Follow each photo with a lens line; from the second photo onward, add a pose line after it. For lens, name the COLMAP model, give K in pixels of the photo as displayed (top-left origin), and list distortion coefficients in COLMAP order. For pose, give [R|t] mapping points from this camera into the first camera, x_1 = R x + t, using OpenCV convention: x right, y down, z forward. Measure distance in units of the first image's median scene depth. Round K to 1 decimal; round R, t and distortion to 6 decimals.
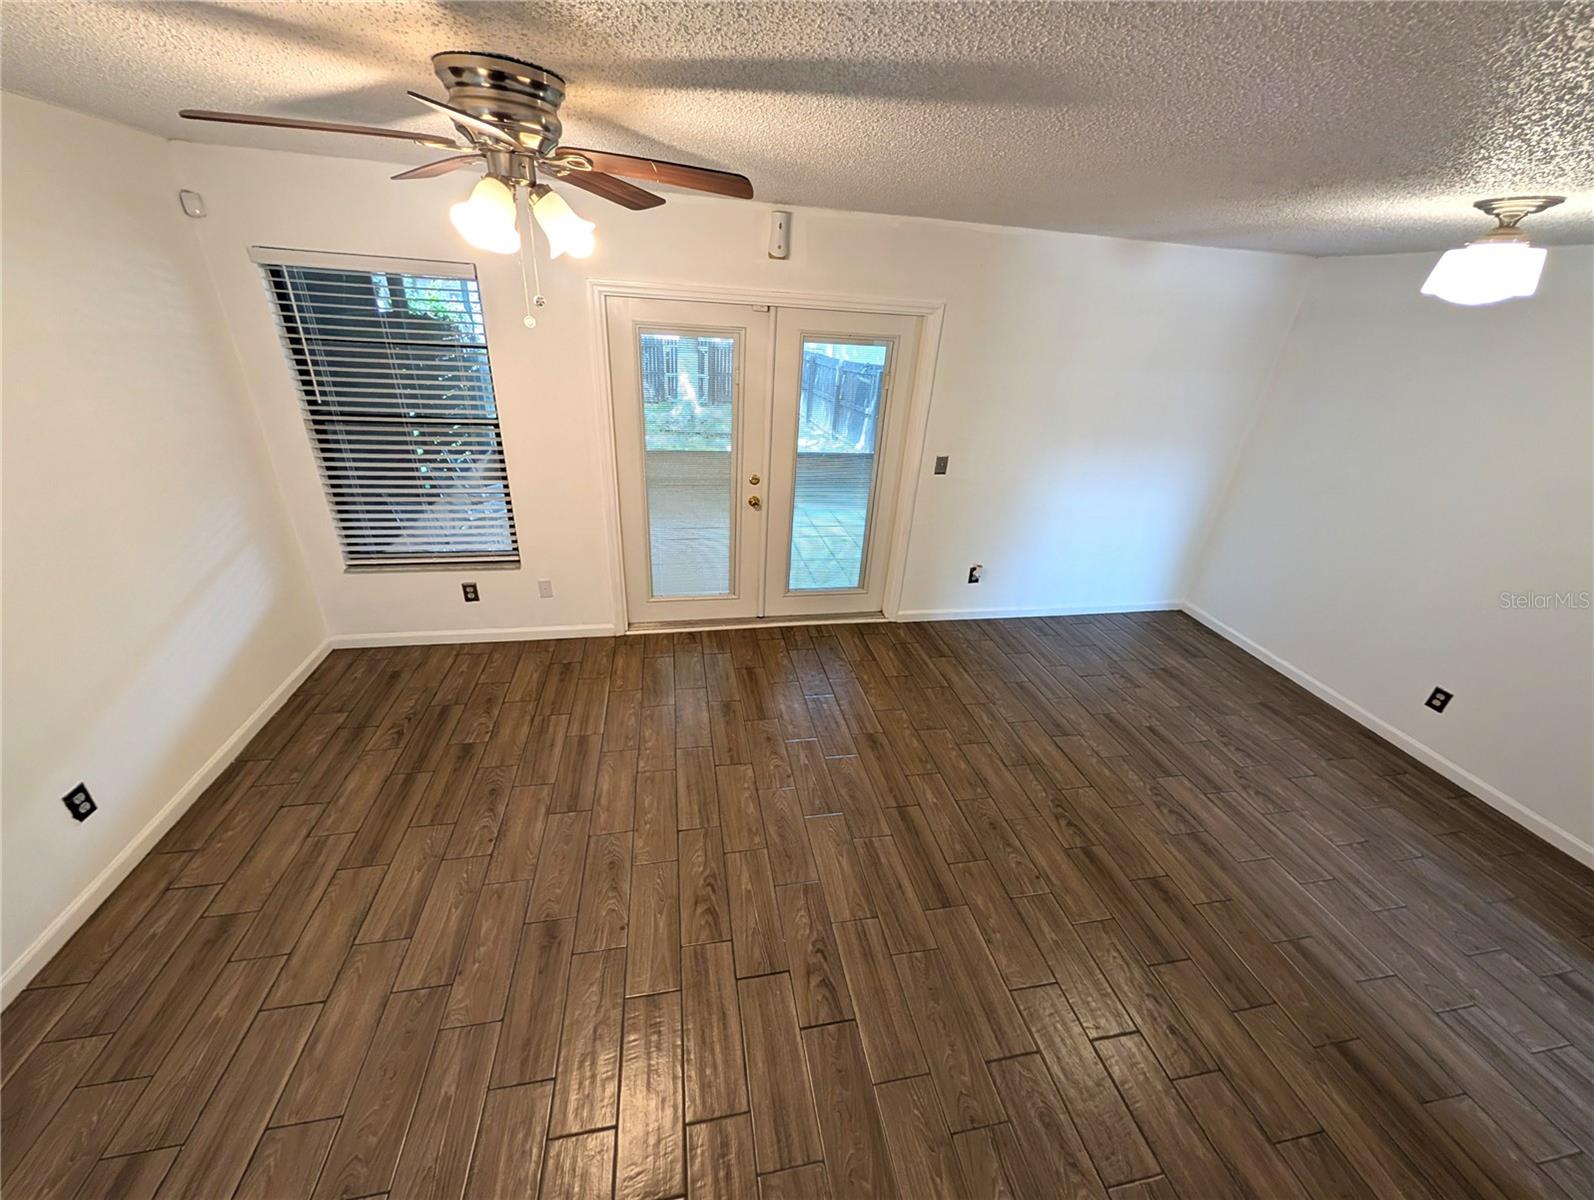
lens RADIAL K [[606.0, 0, 798.0], [0, 606.0, 596.2], [0, 0, 1]] dist [0.000931, -0.000108]
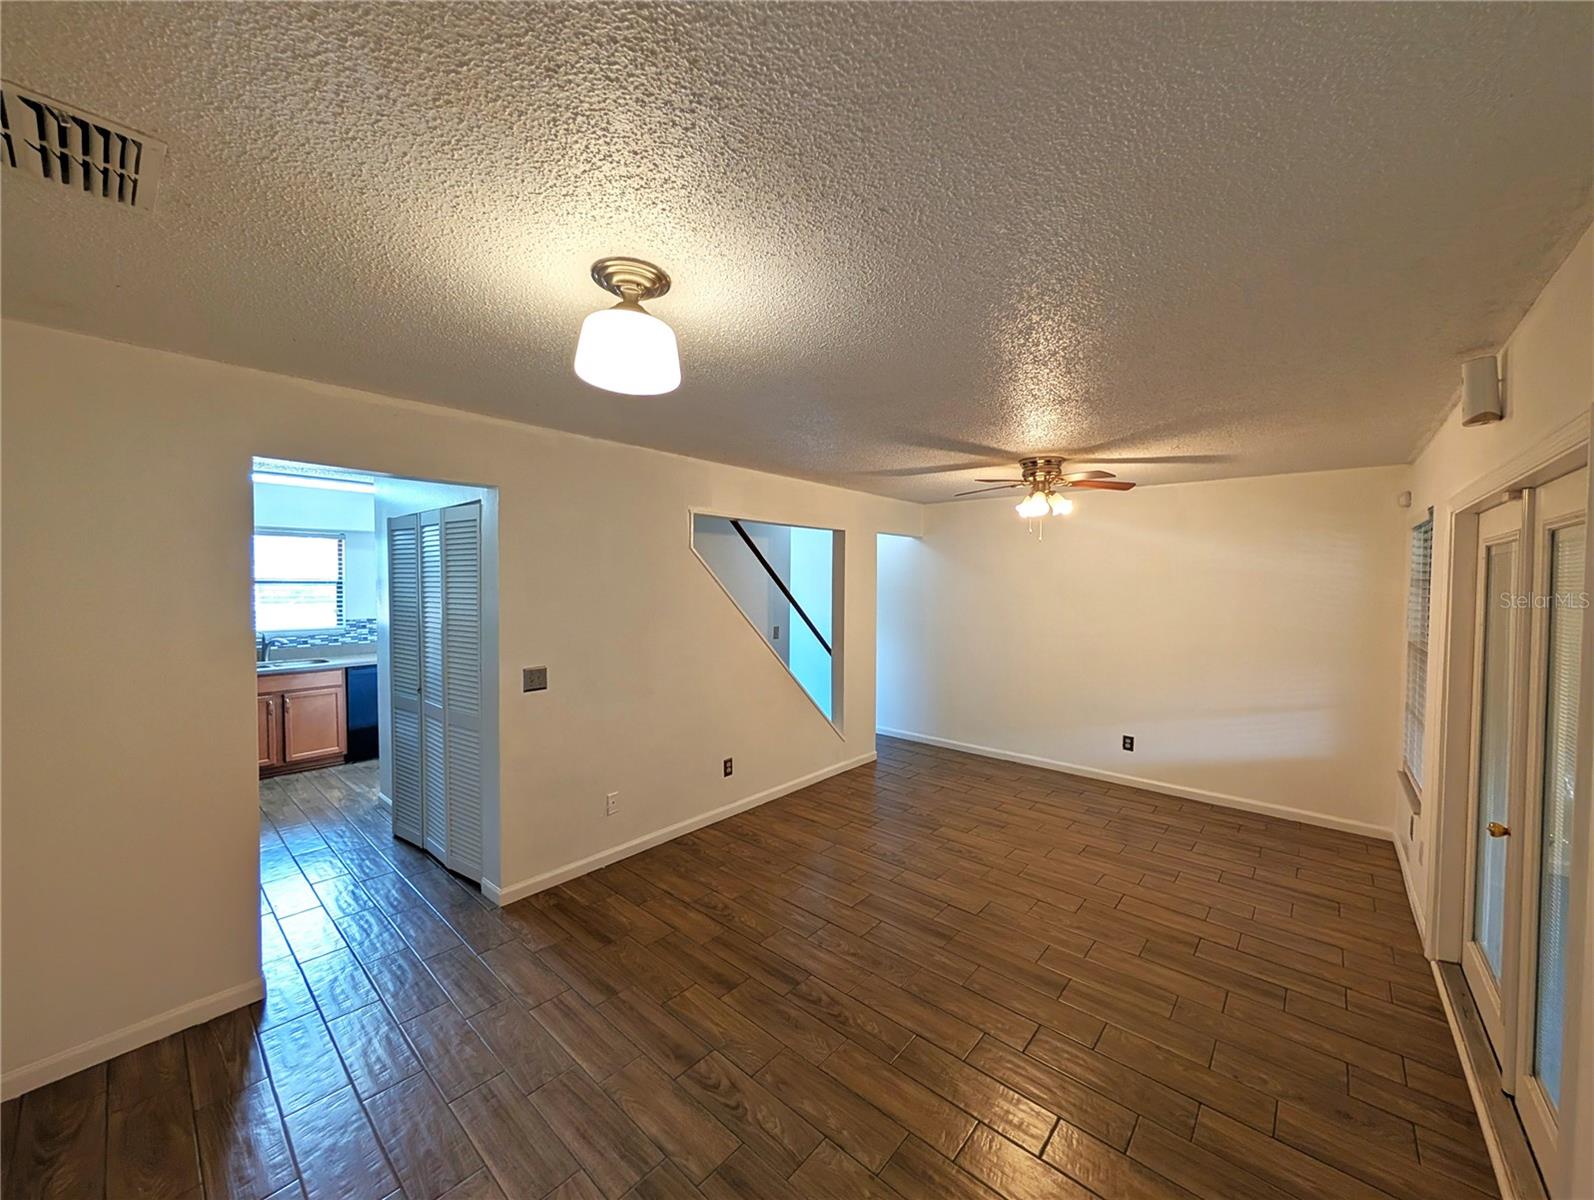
lens RADIAL K [[606.0, 0, 798.0], [0, 606.0, 596.2], [0, 0, 1]] dist [0.000931, -0.000108]
pose [[-0.789316, -0.053235, -0.611675, 1.105301], [-0.325659, 0.880853, 0.343575, -0.465835], [0.520506, 0.470386, -0.712608, 1.412588]]
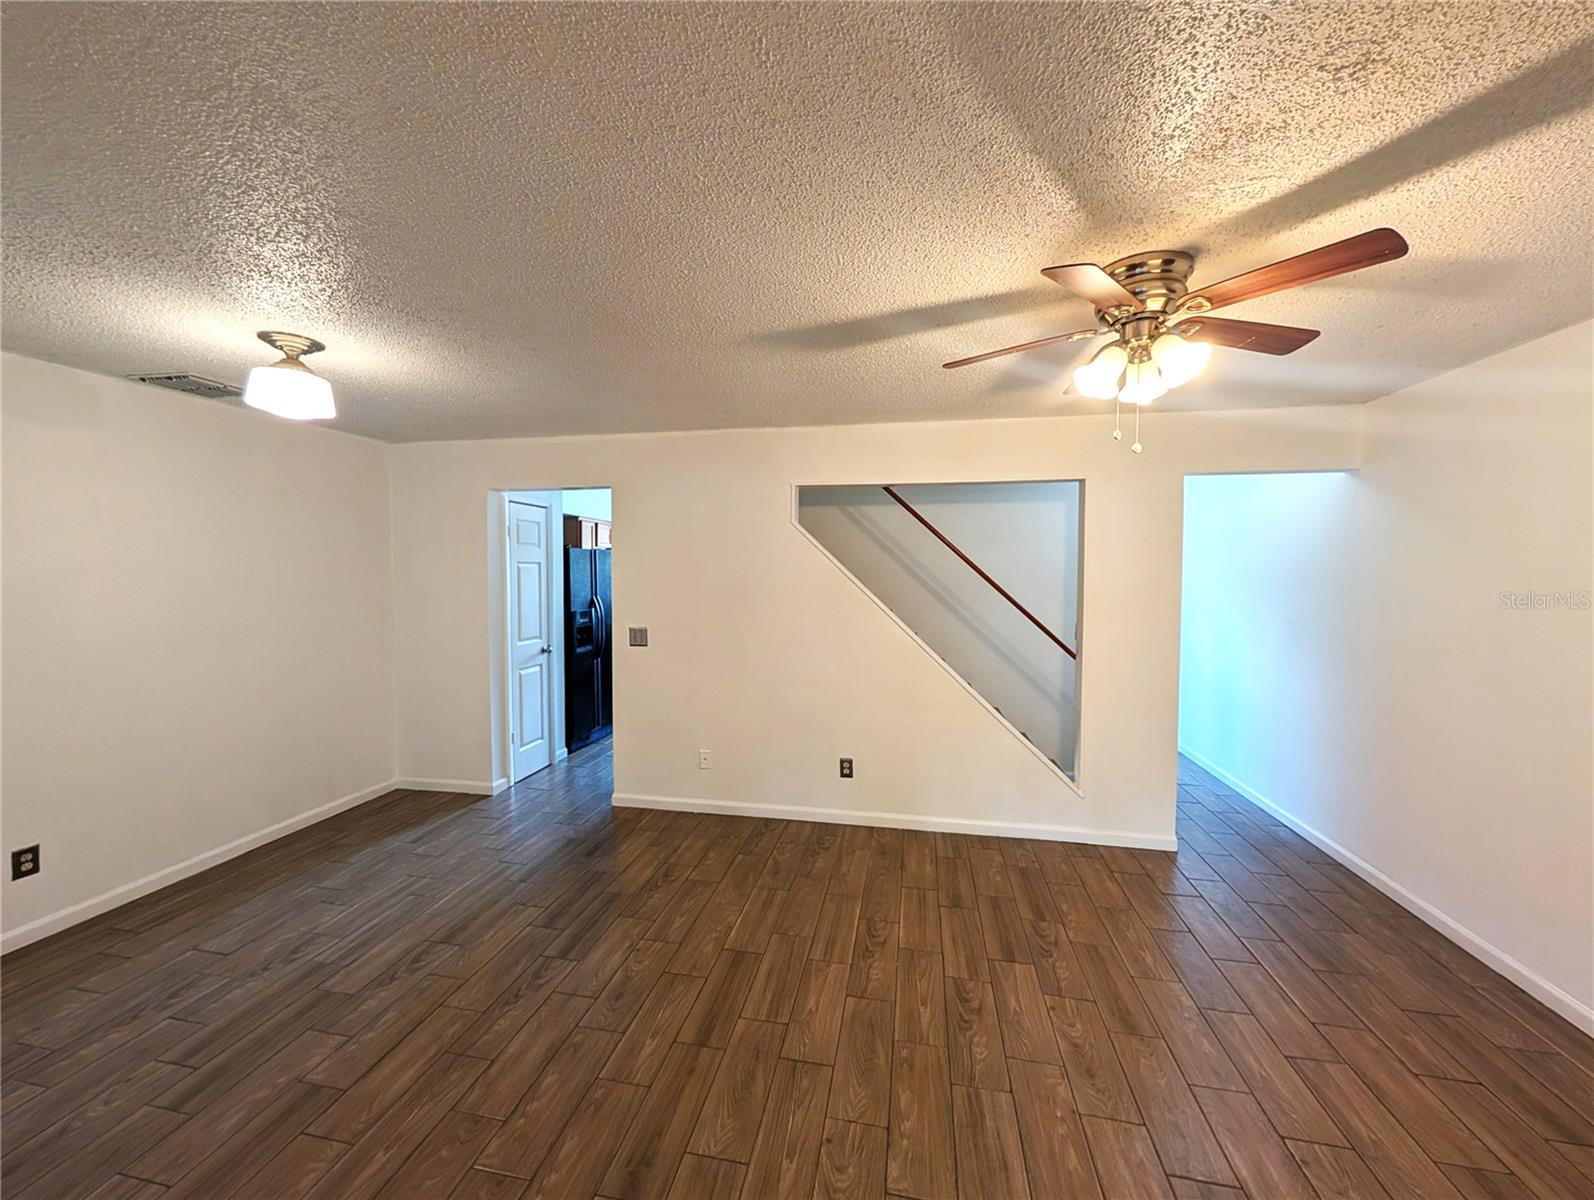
lens RADIAL K [[606.0, 0, 798.0], [0, 606.0, 596.2], [0, 0, 1]] dist [0.000931, -0.000108]
pose [[-0.924111, -0.082115, 0.373198, -0.181123], [0.113259, 0.873896, 0.472734, -0.490546], [-0.364954, 0.479127, -0.798277, 1.365817]]
